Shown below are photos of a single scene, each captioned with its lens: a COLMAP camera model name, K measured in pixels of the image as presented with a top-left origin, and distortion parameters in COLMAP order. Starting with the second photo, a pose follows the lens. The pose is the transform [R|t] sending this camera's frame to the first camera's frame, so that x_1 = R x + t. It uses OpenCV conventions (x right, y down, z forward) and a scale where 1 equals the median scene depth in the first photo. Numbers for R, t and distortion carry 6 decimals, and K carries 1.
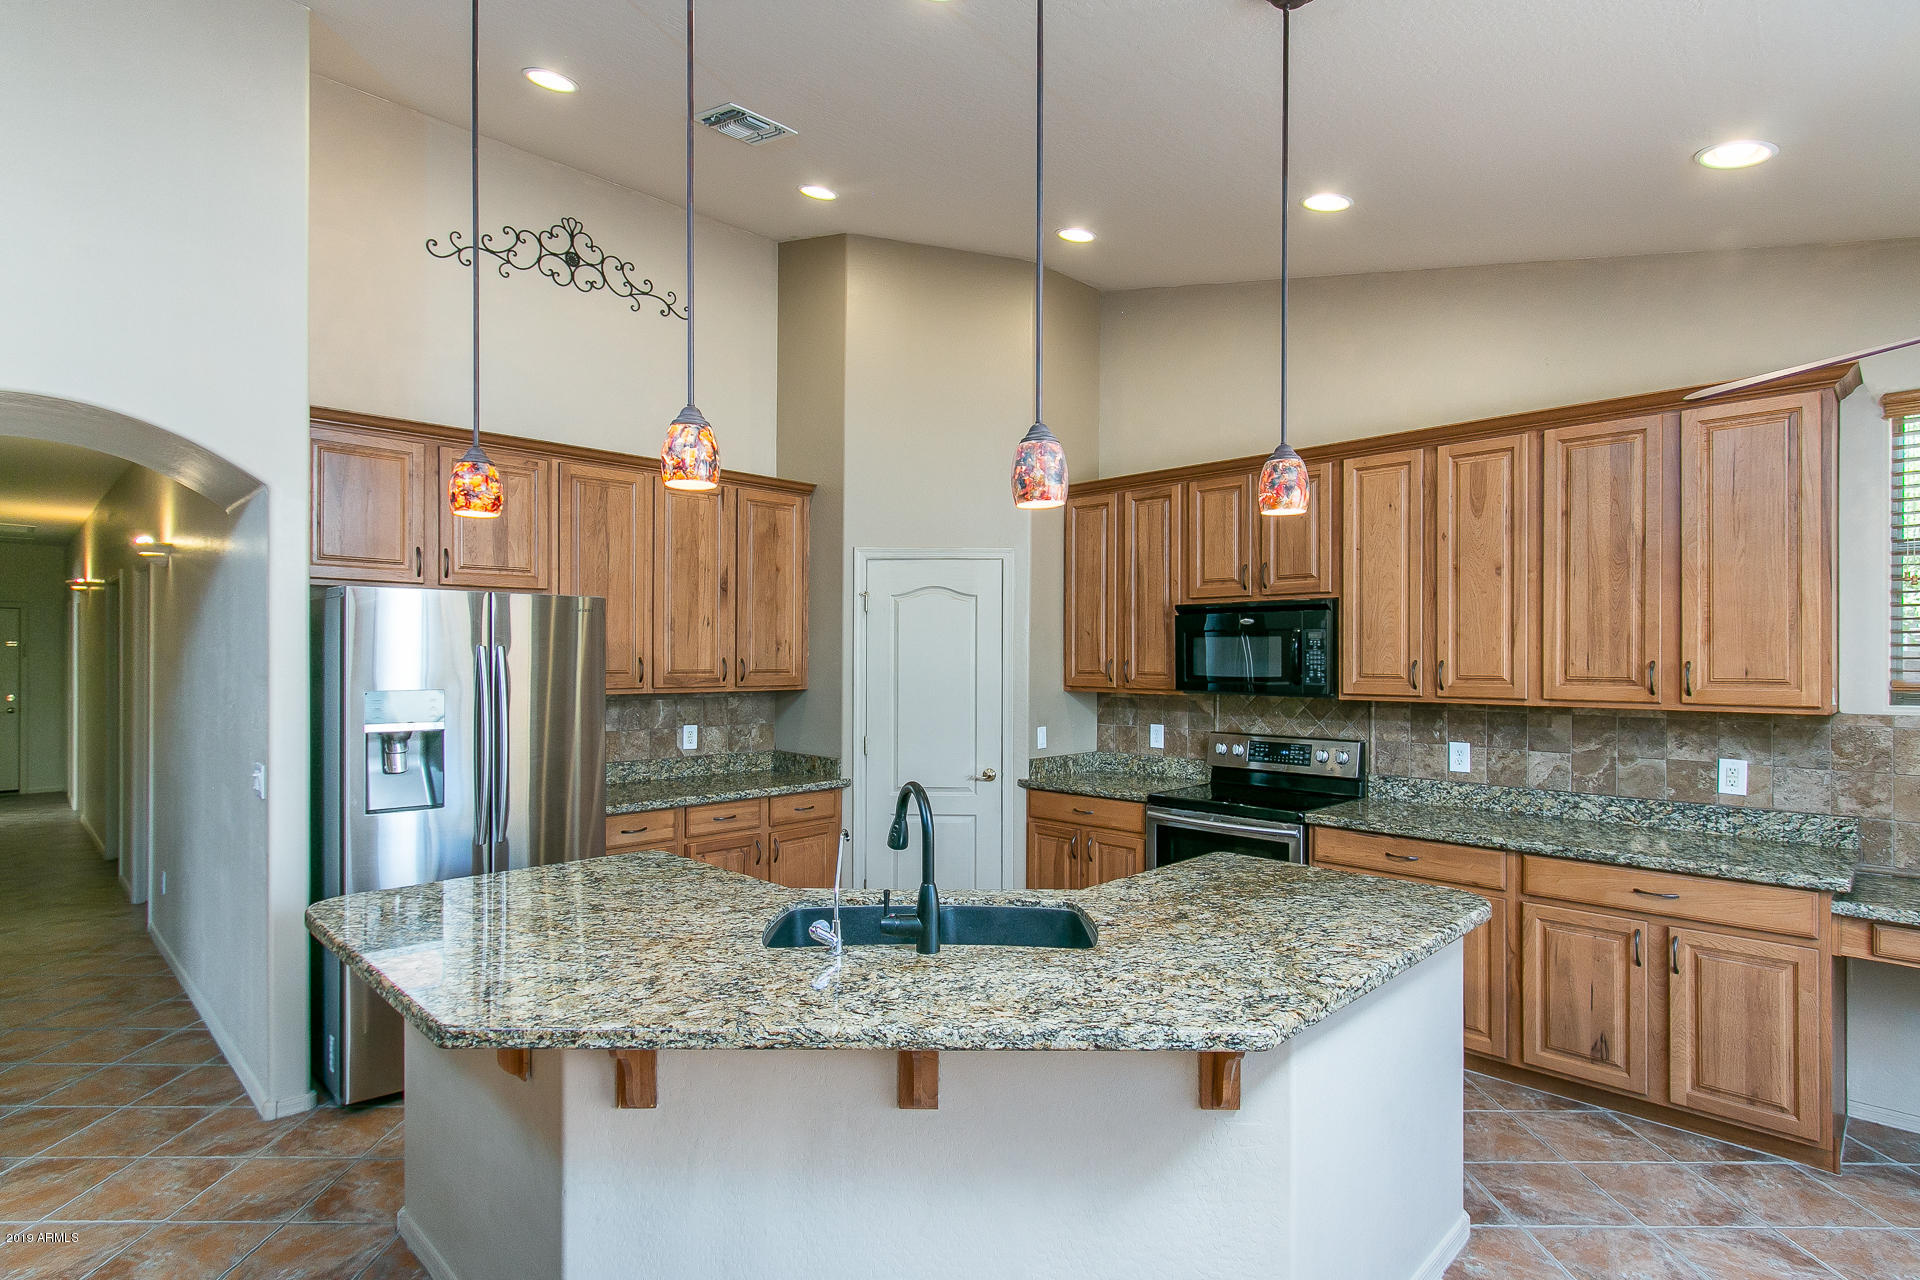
lens RADIAL K [[970.5, 0, 958.8], [0, 970.5, 653.3], [0, 0, 1]] dist [0.002775, -0.000646]
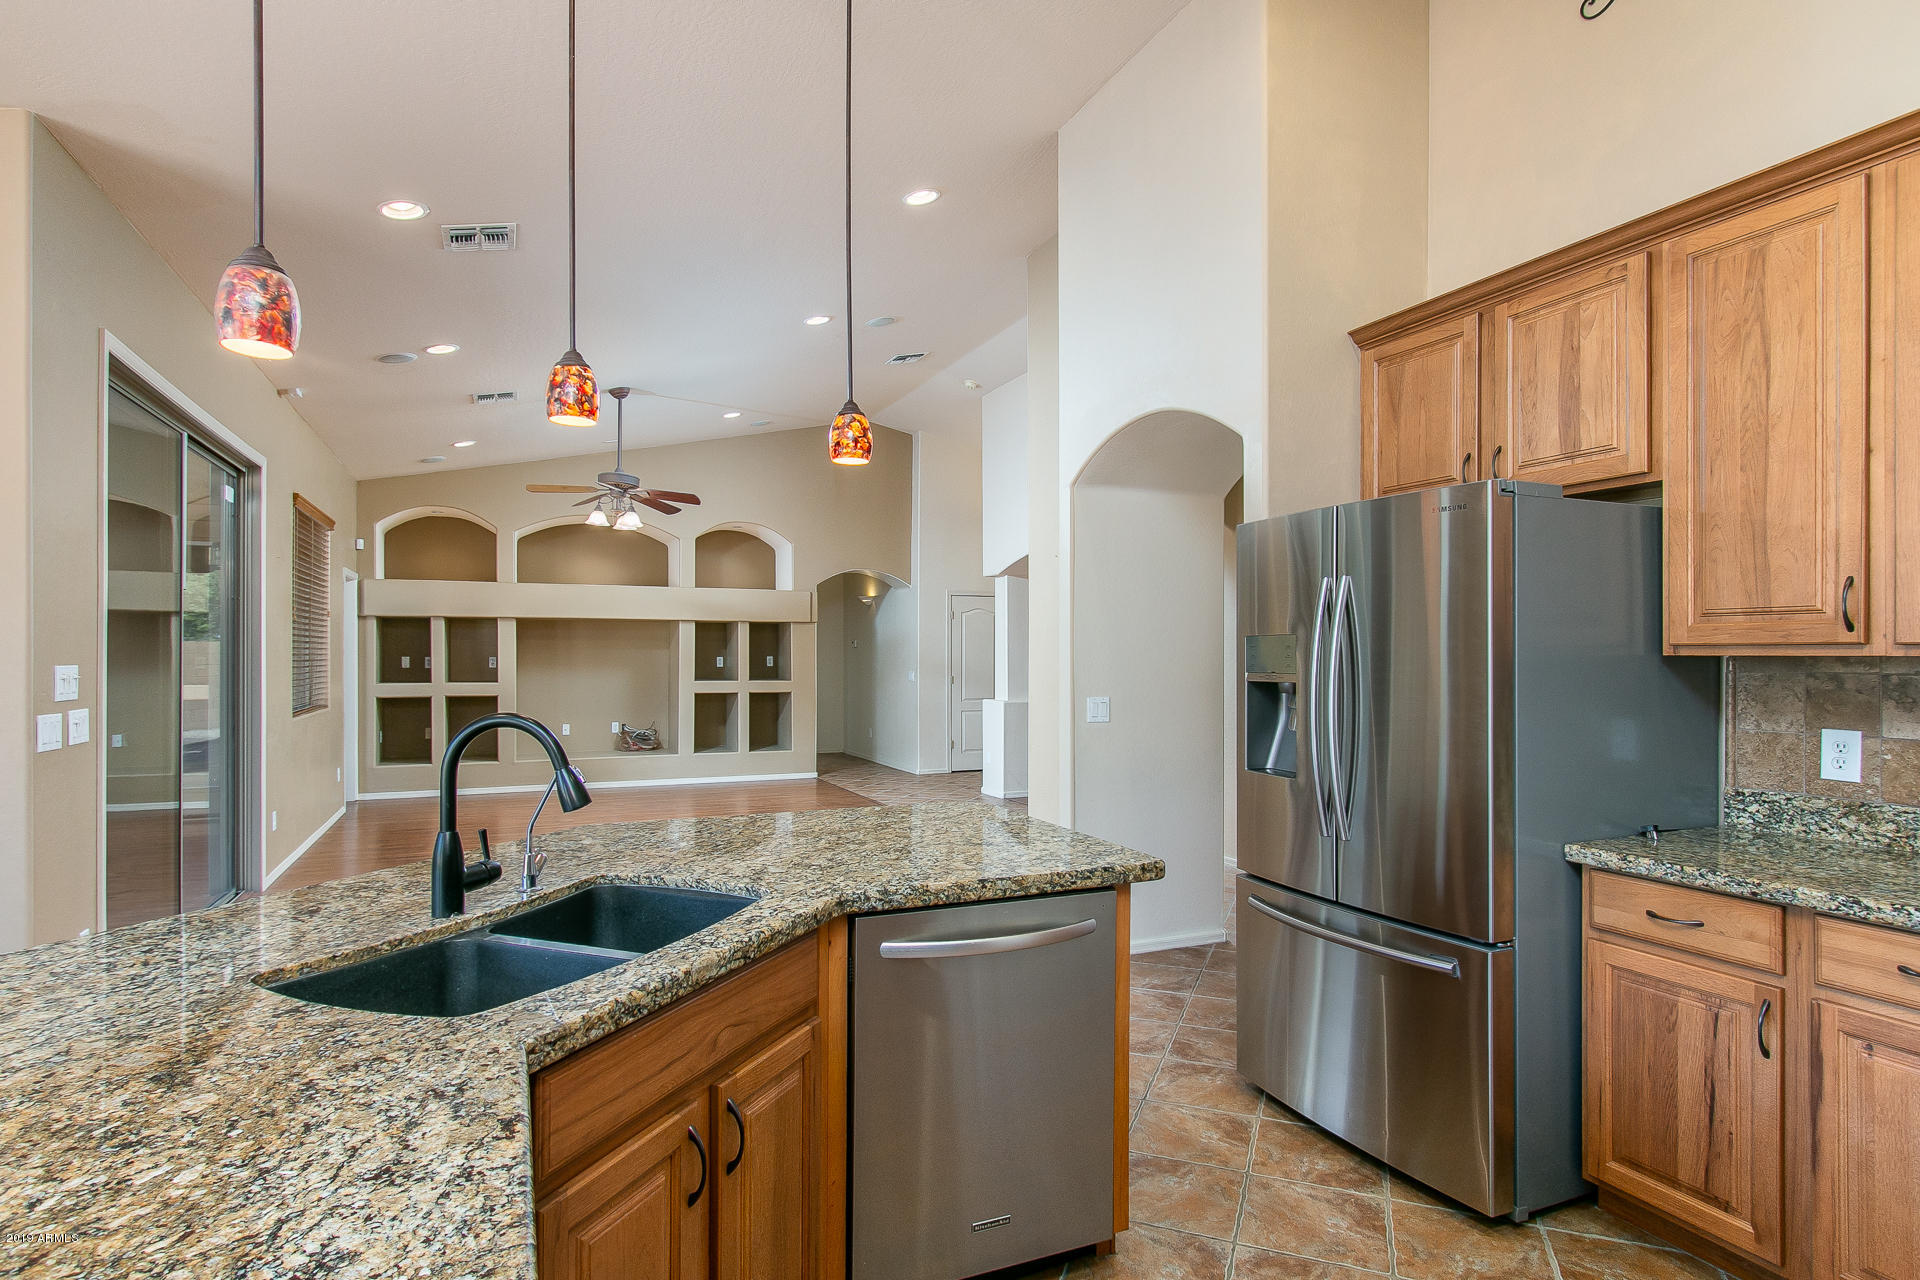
lens RADIAL K [[1011.1, 0, 958.0], [0, 1011.1, 655.1], [0, 0, 1]] dist [0.005280, 0.000382]
pose [[-0.370370, -0.002432, -0.928881, 0.465185], [0.002699, 0.999990, -0.003694, 0.071647], [0.928880, -0.003875, -0.370360, 1.328866]]
